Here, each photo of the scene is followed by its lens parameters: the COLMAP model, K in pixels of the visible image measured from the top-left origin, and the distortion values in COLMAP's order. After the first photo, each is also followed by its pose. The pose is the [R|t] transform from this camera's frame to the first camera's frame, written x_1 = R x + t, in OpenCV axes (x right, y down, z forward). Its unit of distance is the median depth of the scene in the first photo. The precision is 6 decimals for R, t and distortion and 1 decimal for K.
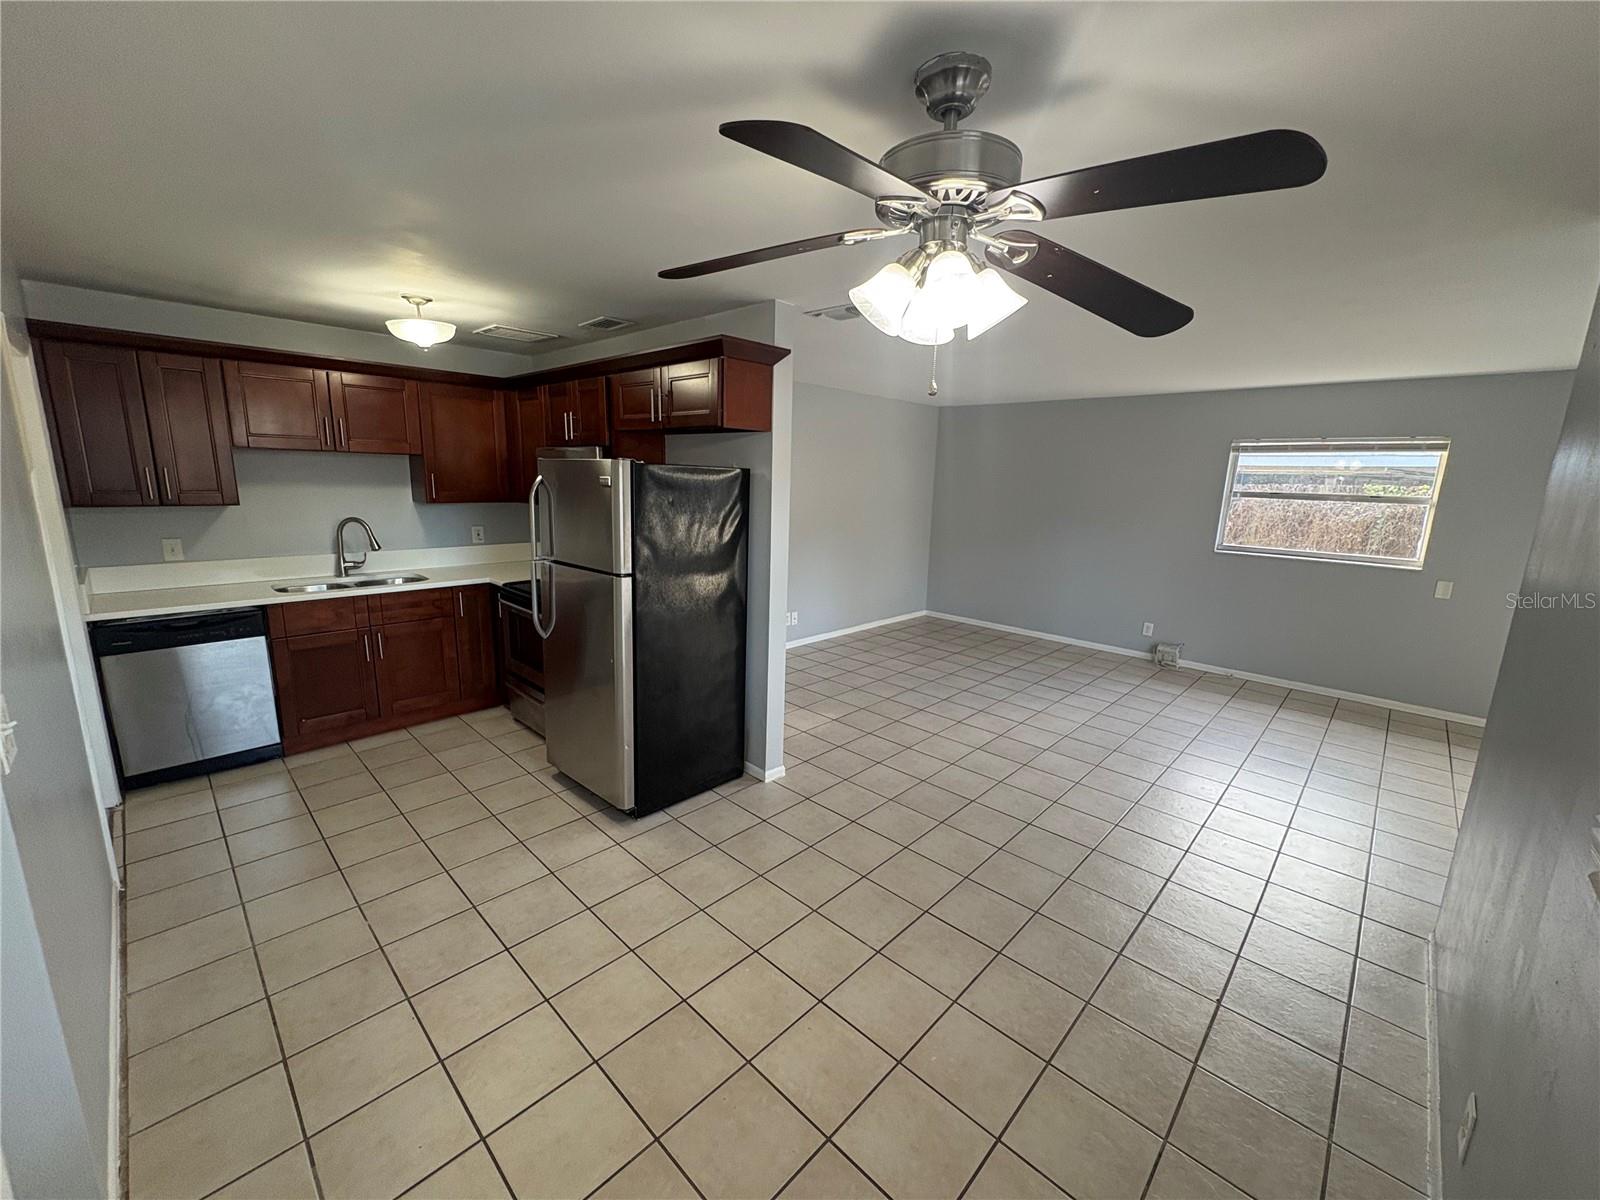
lens RADIAL K [[630.2, 0, 800.7], [0, 630.2, 602.9], [0, 0, 1]] dist [-0.001050, -0.000234]
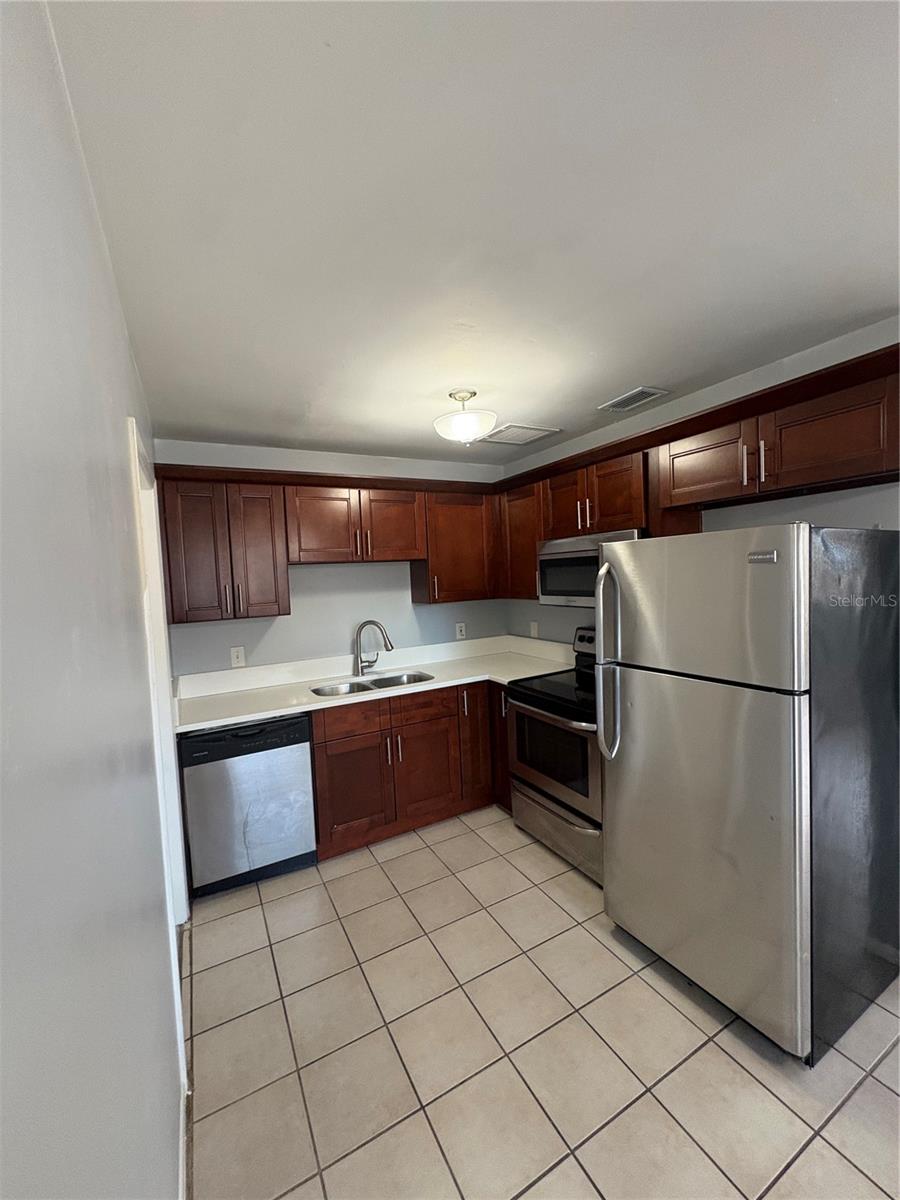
lens RADIAL K [[472.7, 0, 450.0], [0, 472.7, 600.0], [0, 0, 1]] dist [-0.001050, -0.000234]
pose [[0.949614, -0.057934, -0.308021, -0.369397], [0.013096, 0.989244, -0.145686, -0.056847], [0.313148, 0.134311, 0.940159, 0.309243]]
